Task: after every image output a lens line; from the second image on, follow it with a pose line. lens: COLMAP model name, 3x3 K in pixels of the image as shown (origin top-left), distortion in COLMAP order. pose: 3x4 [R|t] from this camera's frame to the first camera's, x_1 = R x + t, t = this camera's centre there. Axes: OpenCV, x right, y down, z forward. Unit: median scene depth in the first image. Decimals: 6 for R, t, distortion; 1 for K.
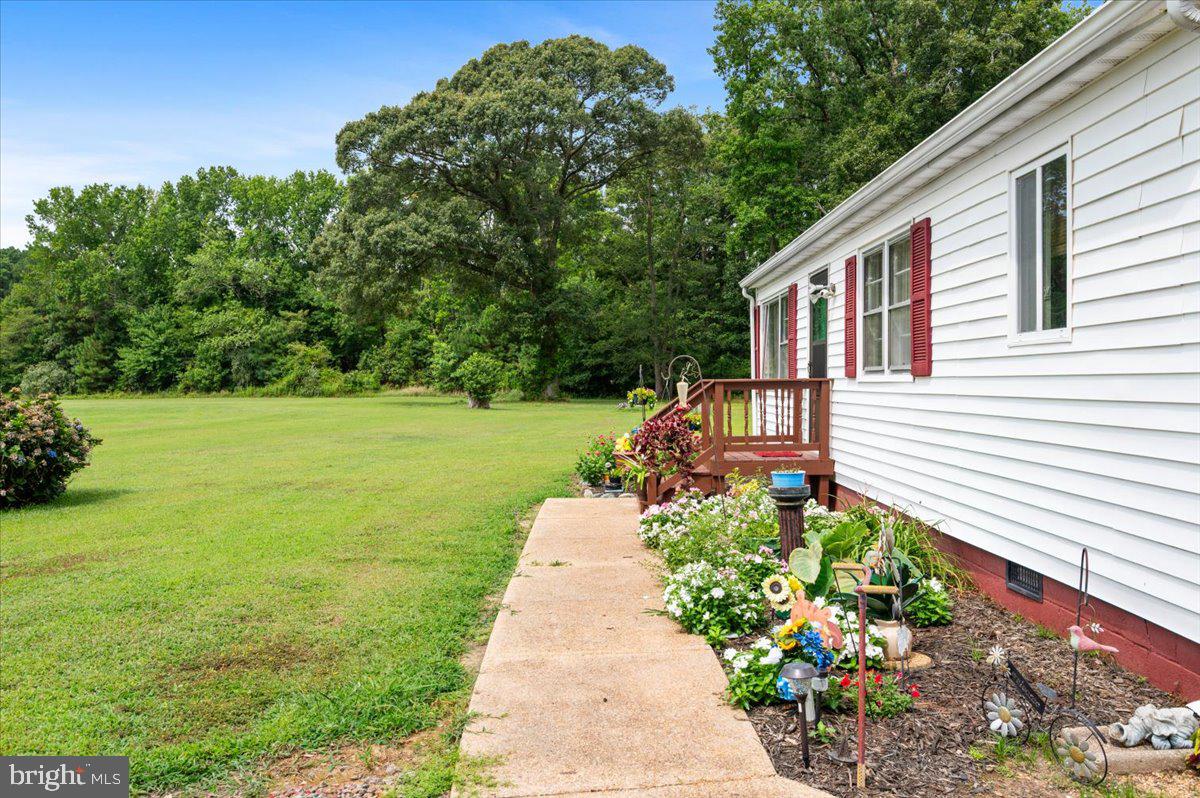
lens RADIAL K [[884.8, 0, 600.0], [0, 884.8, 399.0], [0, 0, 1]] dist [-0.000913, -0.000236]
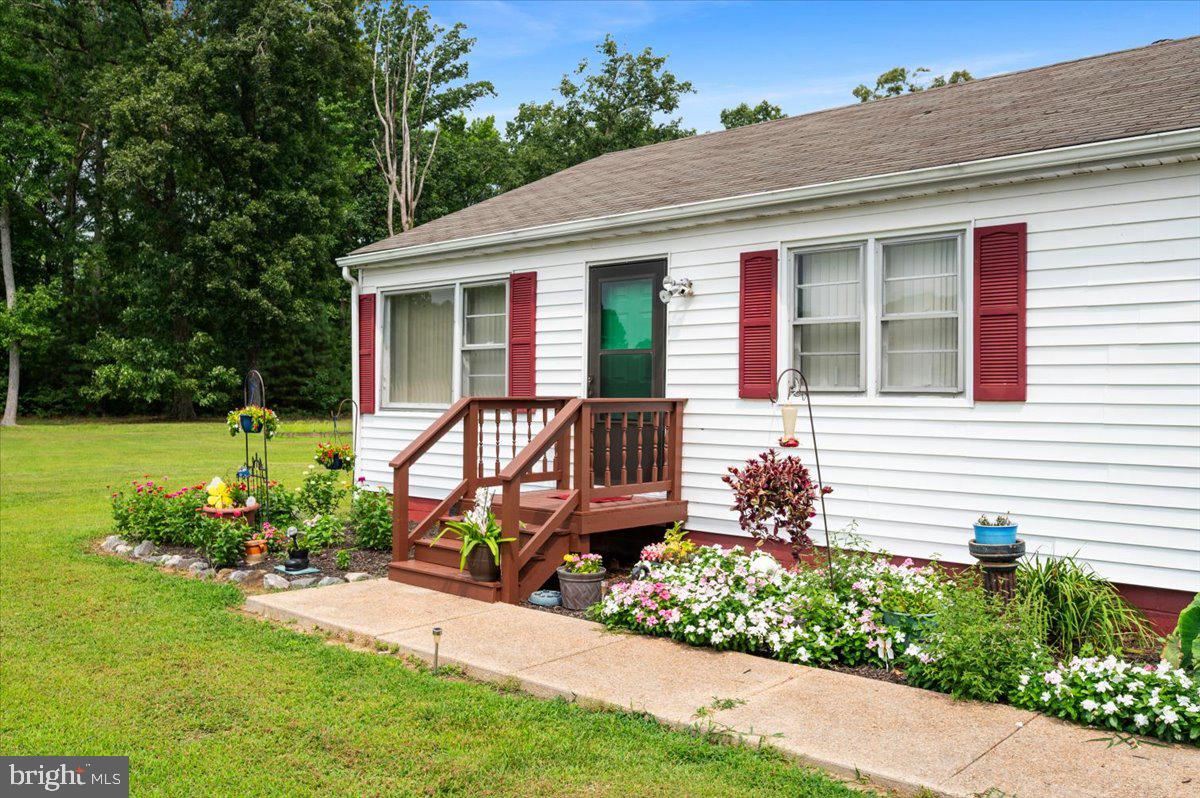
lens RADIAL K [[1020.5, 0, 600.0], [0, 1020.5, 399.0], [0, 0, 1]] dist [-0.003329, -0.003076]
pose [[0.676314, 0.005321, 0.736595, -0.382595], [0.003122, 0.999944, -0.010091, -0.011036], [-0.736607, 0.009124, 0.676259, 0.355529]]
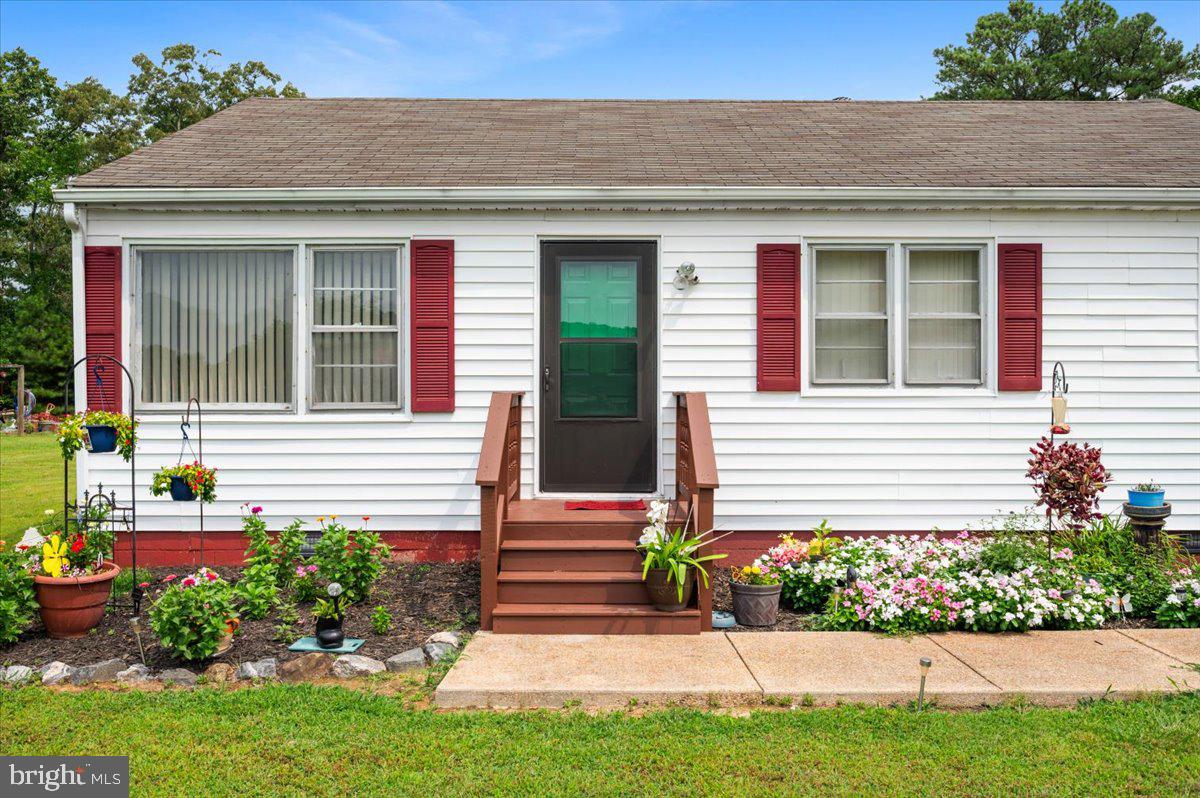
lens RADIAL K [[972.4, 0, 600.0], [0, 972.4, 399.0], [0, 0, 1]] dist [-0.006676, -0.003798]
pose [[-0.007426, 0.011936, 0.999901, -0.460150], [0.019408, 0.999742, -0.011789, -0.007092], [-0.999784, 0.019318, -0.007656, 0.883621]]
